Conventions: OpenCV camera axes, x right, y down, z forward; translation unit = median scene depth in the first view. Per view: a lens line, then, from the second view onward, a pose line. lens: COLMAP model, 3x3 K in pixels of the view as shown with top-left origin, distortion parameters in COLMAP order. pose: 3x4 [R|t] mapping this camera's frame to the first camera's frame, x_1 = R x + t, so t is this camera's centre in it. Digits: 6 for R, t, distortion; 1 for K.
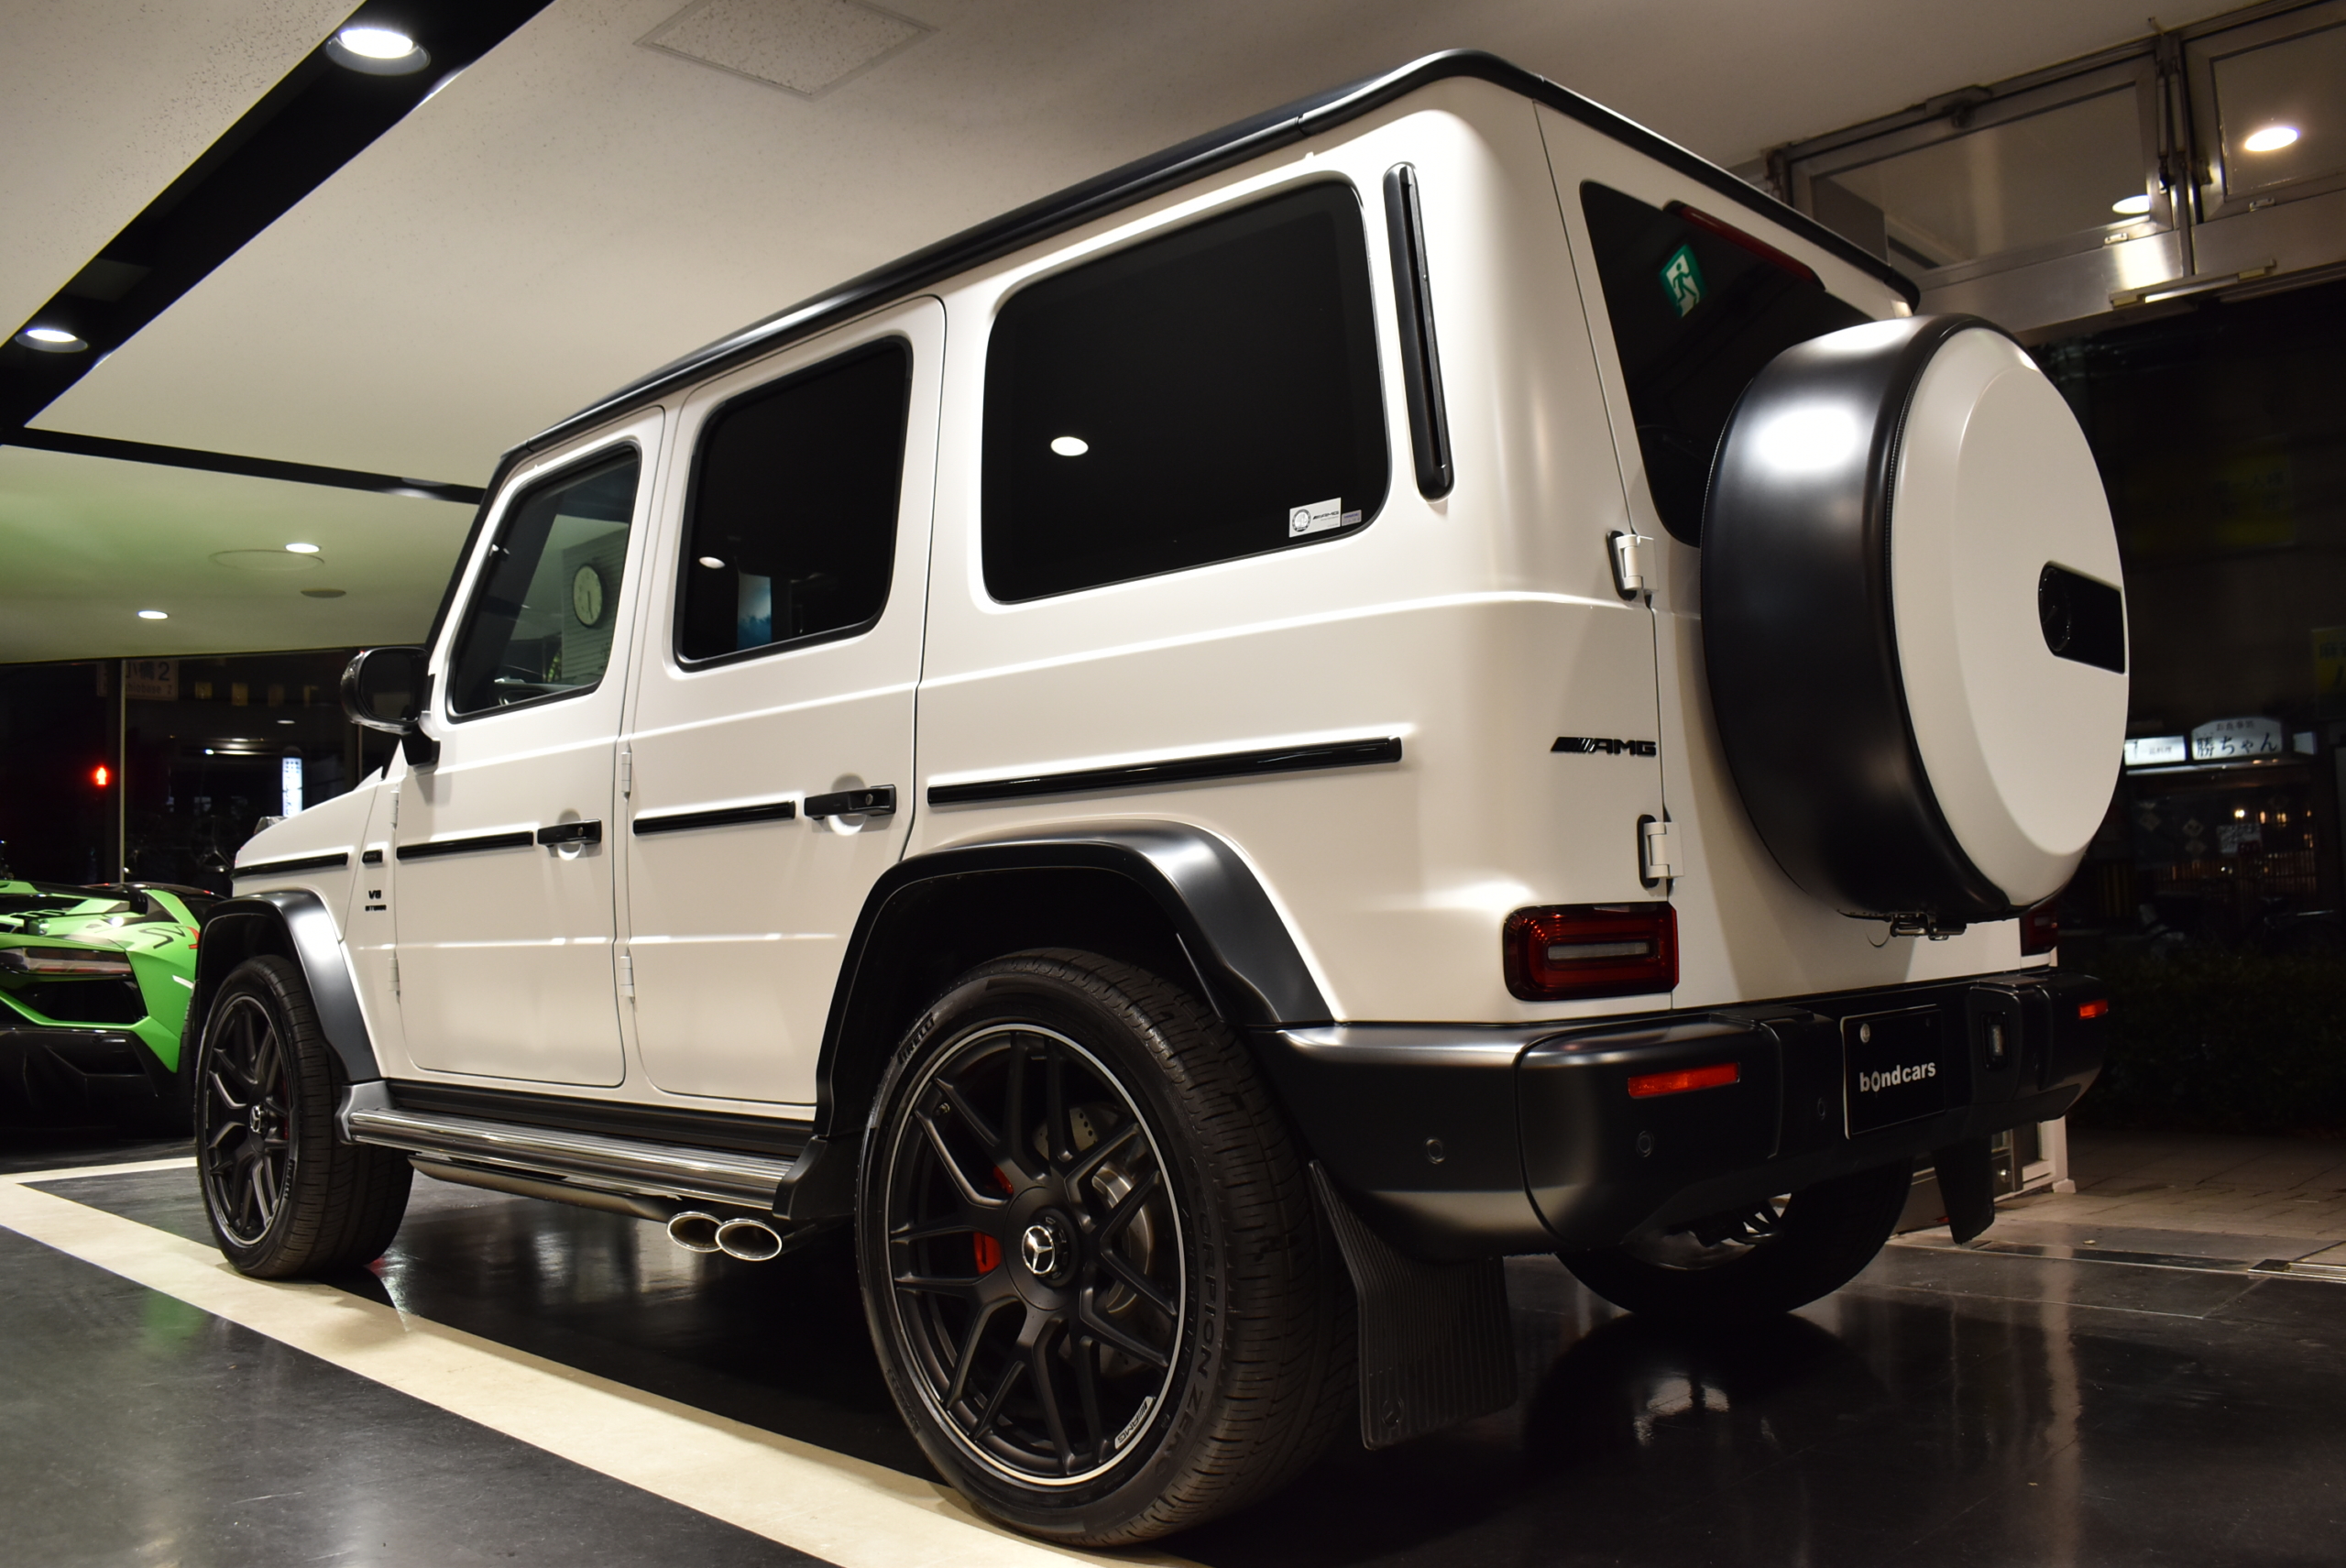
lens RADIAL K [[1874.0, 0, 1173.0], [0, 1874.0, 784.0], [0, 0, 1]] dist [-0.053219, -0.000309]
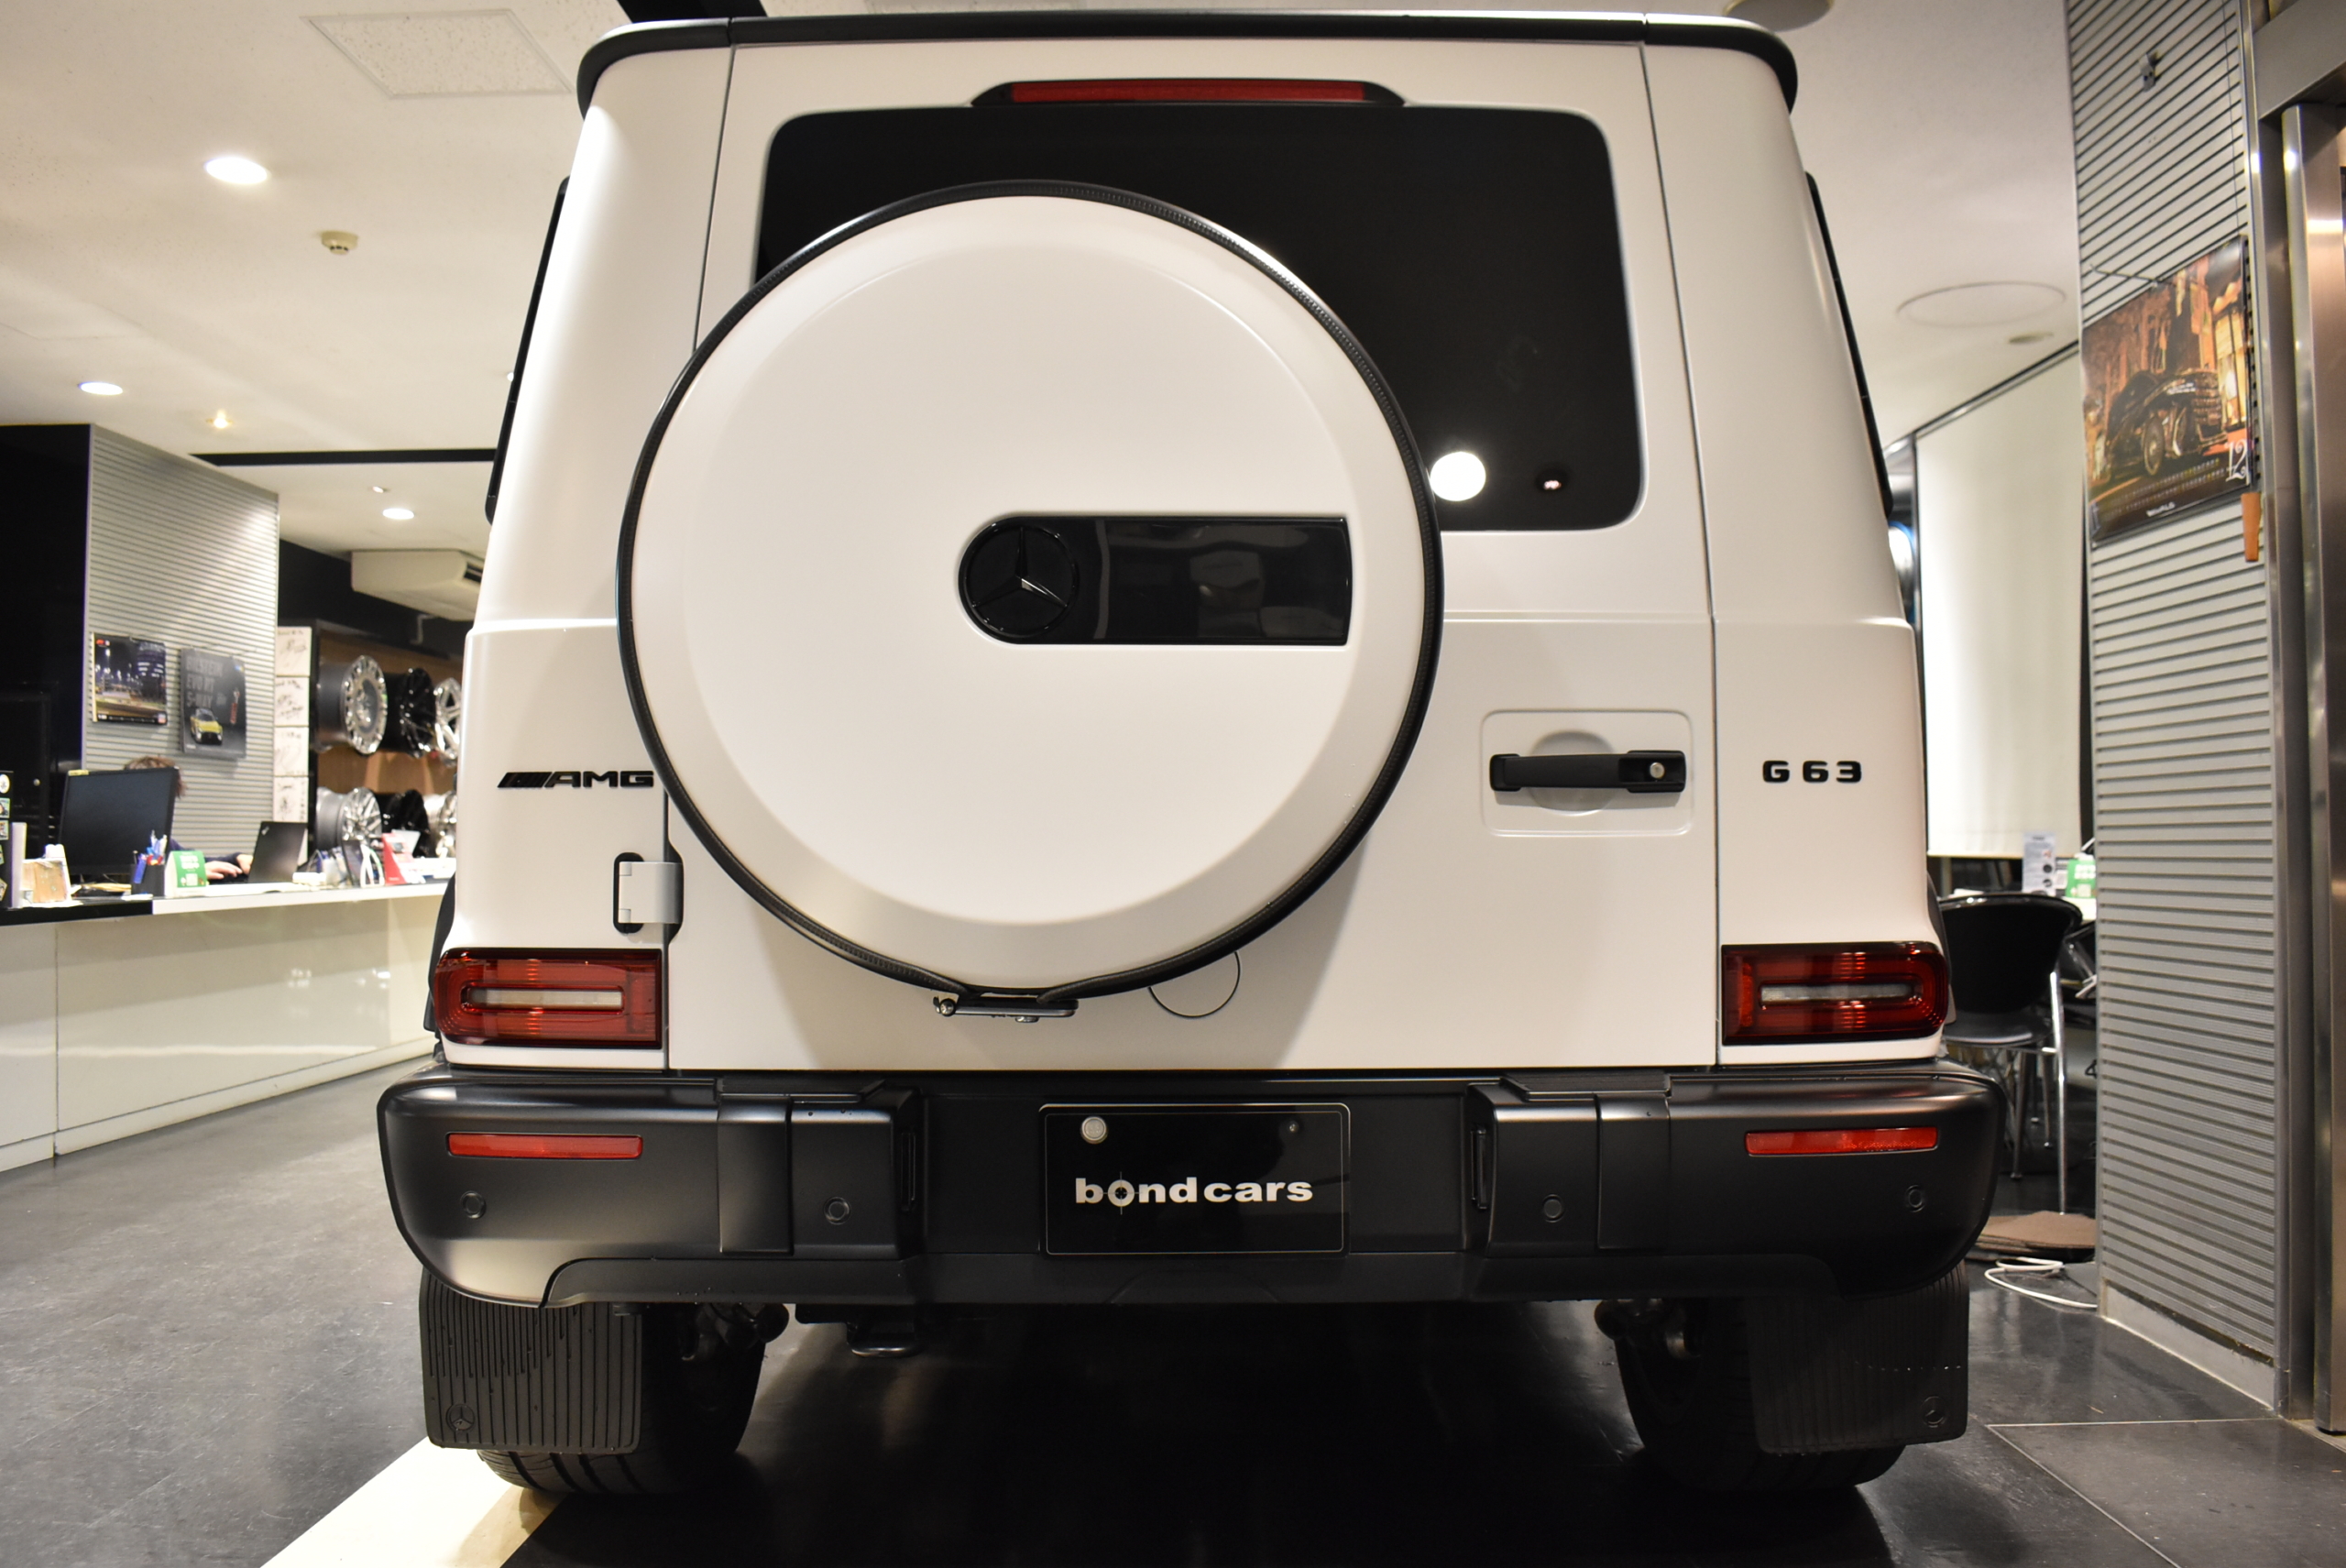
lens RADIAL K [[1874.0, 0, 1173.0], [0, 1874.0, 784.0], [0, 0, 1]] dist [-0.053219, -0.000309]
pose [[0.693762, -0.006779, -0.720172, 1.092342], [0.035215, 0.999079, 0.024520, -0.029785], [0.719343, -0.042372, 0.693362, 0.564735]]
